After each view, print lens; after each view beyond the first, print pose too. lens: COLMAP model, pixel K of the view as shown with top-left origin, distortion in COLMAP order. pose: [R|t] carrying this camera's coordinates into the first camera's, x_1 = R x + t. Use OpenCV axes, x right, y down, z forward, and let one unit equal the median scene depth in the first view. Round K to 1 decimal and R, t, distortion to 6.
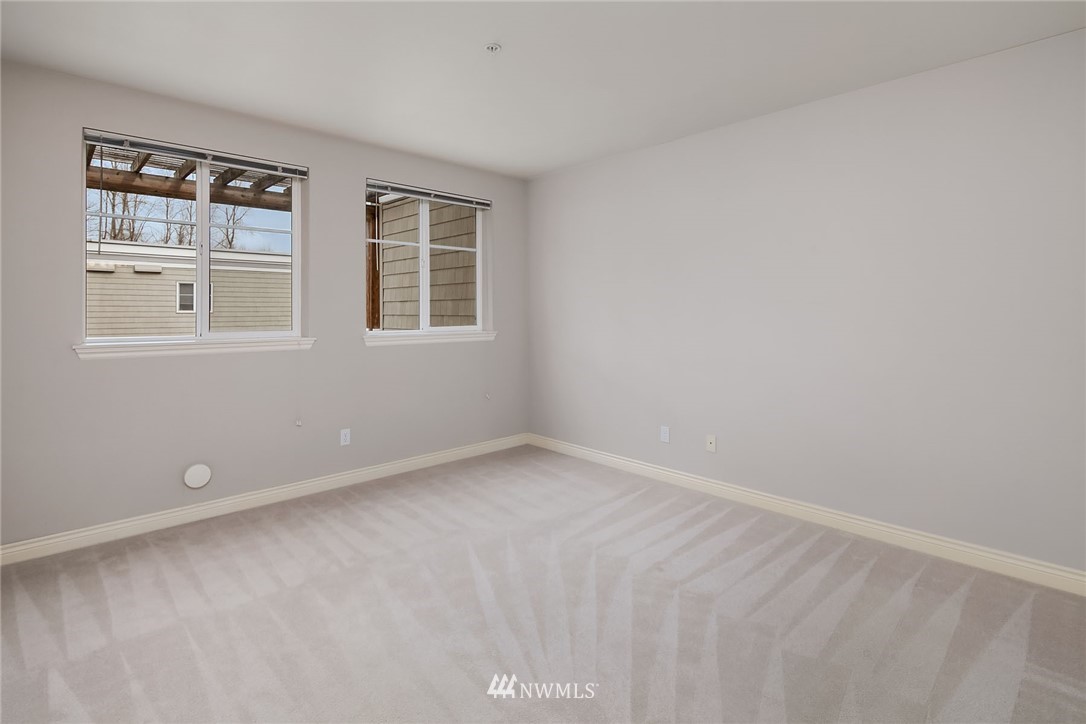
lens RADIAL K [[531.5, 0, 542.9], [0, 531.5, 306.8], [0, 0, 1]] dist [0.003922, -0.002952]
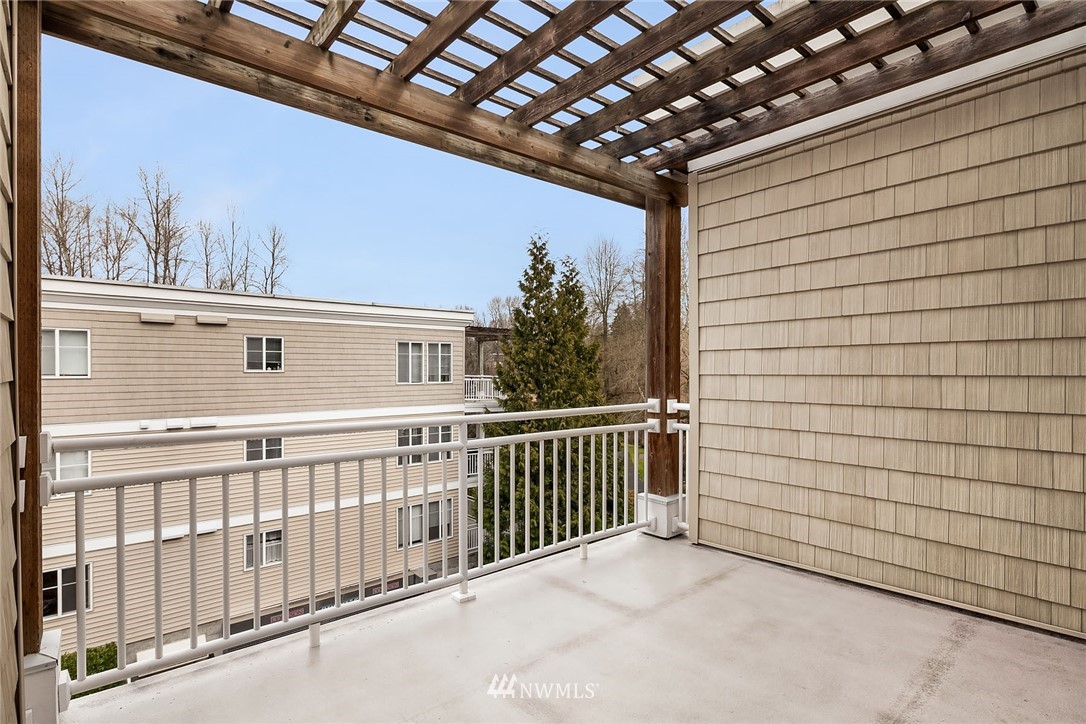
lens RADIAL K [[531.5, 0, 542.1], [0, 531.5, 372.9], [0, 0, 1]] dist [0.003922, -0.002952]
pose [[0.998883, -0.001774, -0.047227, -0.179719], [0.002397, 0.999911, 0.013124, 0.002269], [0.047199, -0.013223, 0.998798, 0.181851]]
